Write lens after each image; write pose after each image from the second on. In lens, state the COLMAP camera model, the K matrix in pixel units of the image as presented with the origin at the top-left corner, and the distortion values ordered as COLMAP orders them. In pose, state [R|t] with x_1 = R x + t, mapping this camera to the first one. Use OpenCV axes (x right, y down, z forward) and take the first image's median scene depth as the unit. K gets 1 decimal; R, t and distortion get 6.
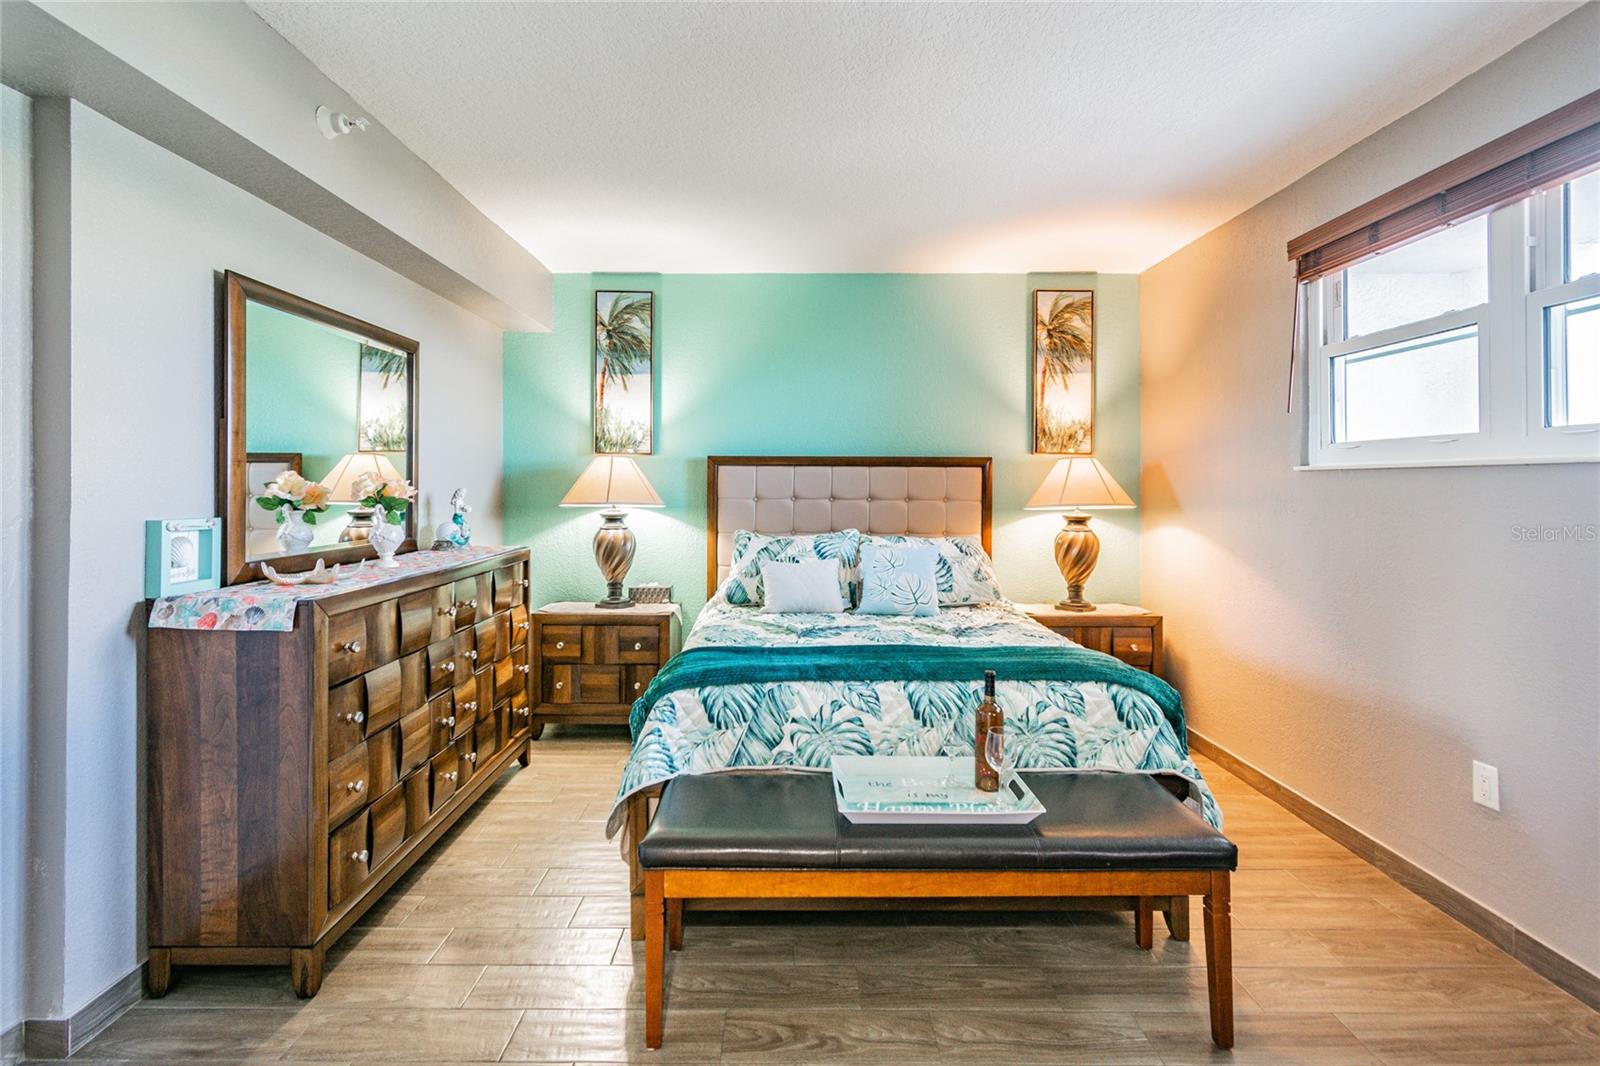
lens RADIAL K [[784.6, 0, 793.8], [0, 784.6, 502.6], [0, 0, 1]] dist [0.001894, -0.000581]
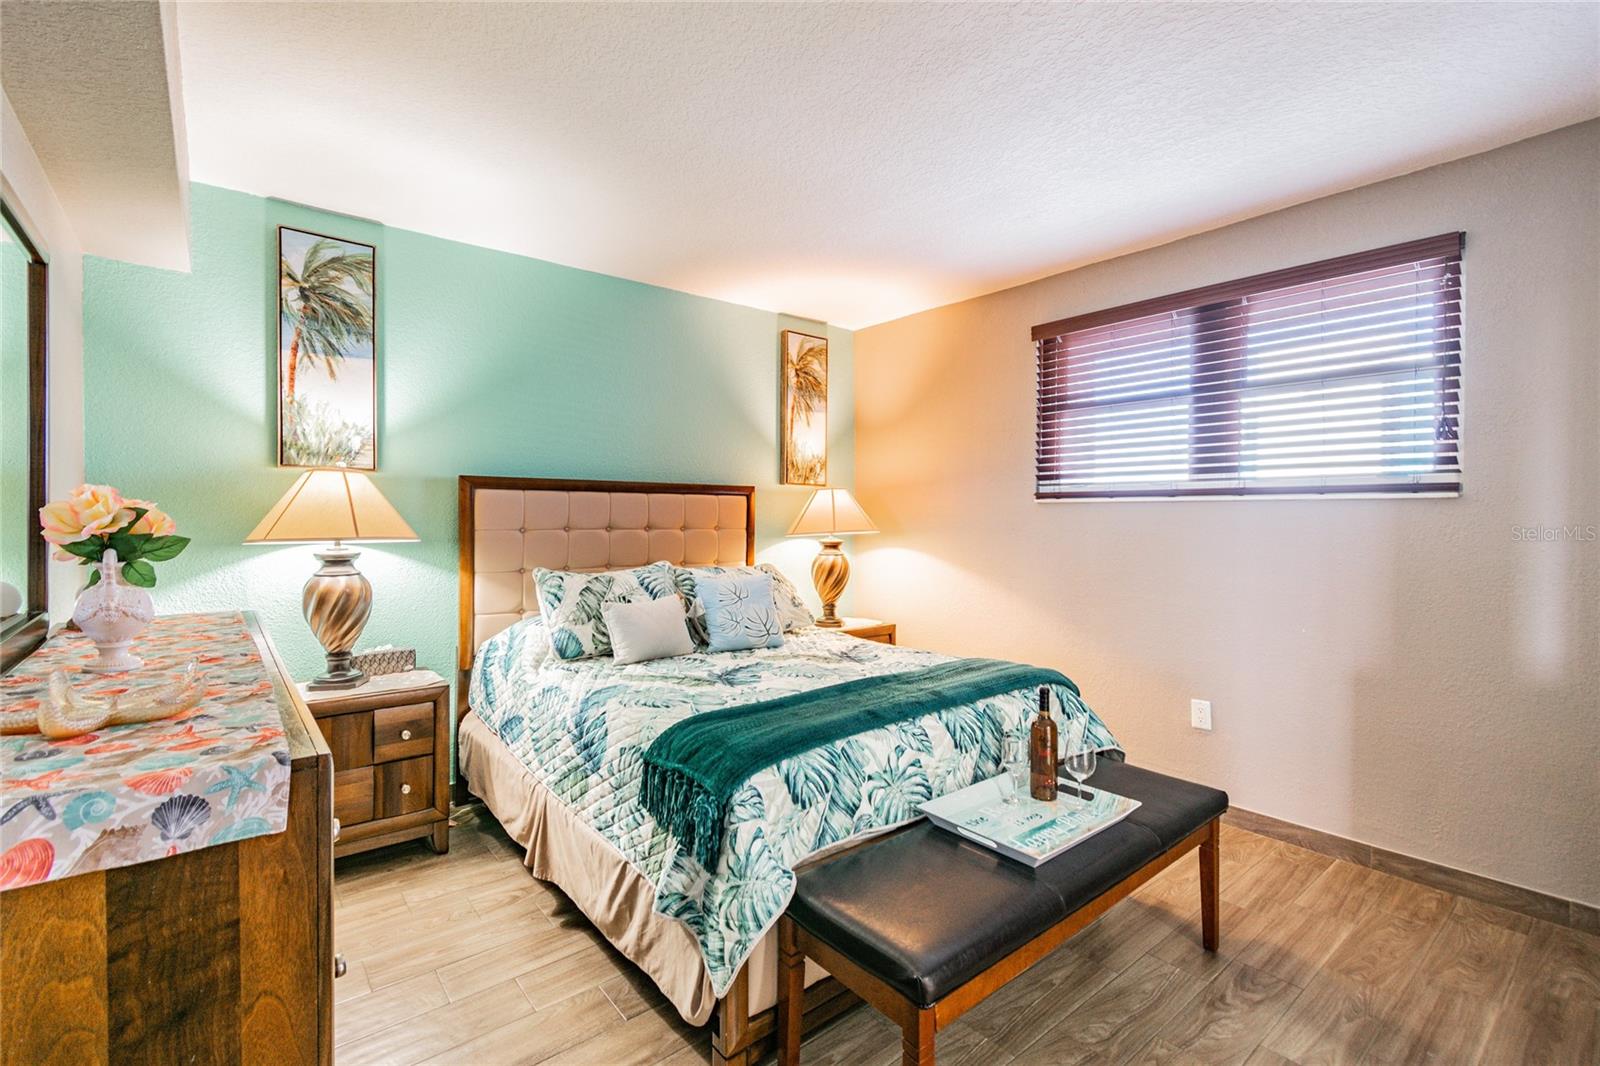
lens RADIAL K [[730.9, 0, 789.8], [0, 730.9, 539.1], [0, 0, 1]] dist [0.001847, -0.000932]
pose [[0.768346, -0.020567, 0.639705, -0.365236], [0.013039, 0.999779, 0.016482, -0.004360], [-0.639902, -0.004323, 0.768444, 0.260652]]
